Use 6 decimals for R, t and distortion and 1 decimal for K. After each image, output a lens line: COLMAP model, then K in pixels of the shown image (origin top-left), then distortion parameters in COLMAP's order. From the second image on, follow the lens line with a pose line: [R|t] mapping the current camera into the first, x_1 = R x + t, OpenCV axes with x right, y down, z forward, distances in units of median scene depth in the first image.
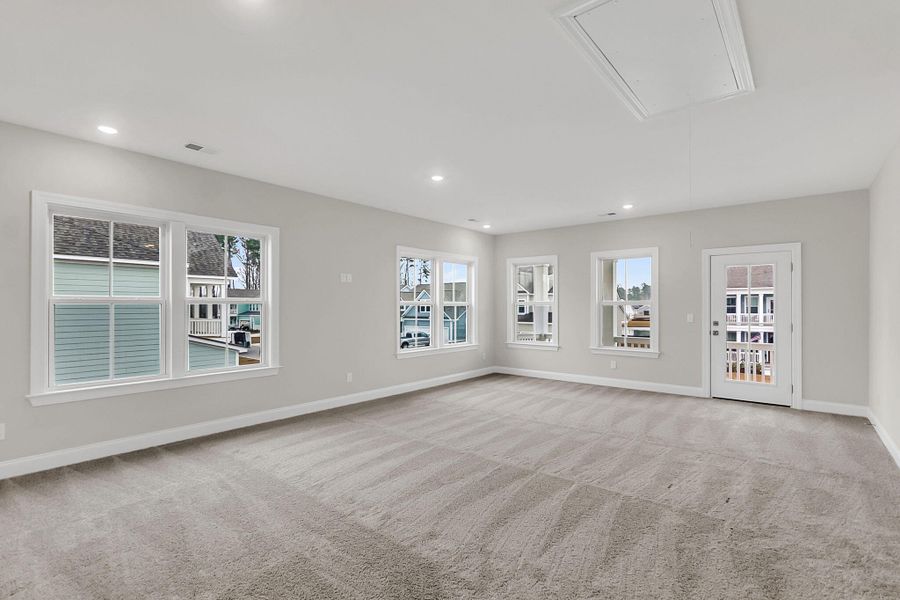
lens RADIAL K [[418.5, 0, 449.7], [0, 418.5, 301.2], [0, 0, 1]] dist [-0.004069, 0.000269]
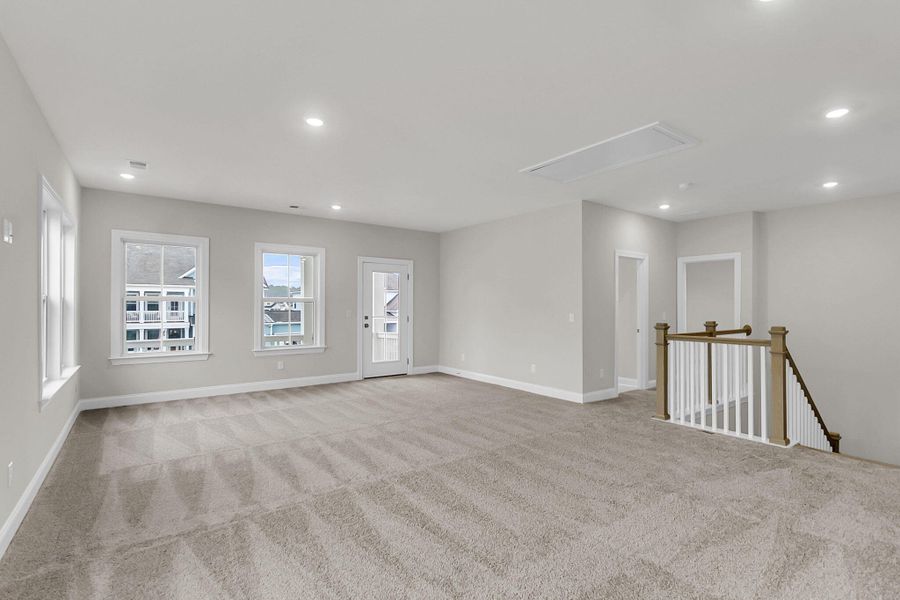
lens RADIAL K [[418.5, 0, 454.7], [0, 418.5, 303.2], [0, 0, 1]] dist [-0.004069, 0.000269]
pose [[0.244192, 0.006223, 0.969707, -0.545571], [-0.017052, 0.999852, -0.002122, 0.009168], [-0.969577, -0.016017, 0.244262, 0.494508]]
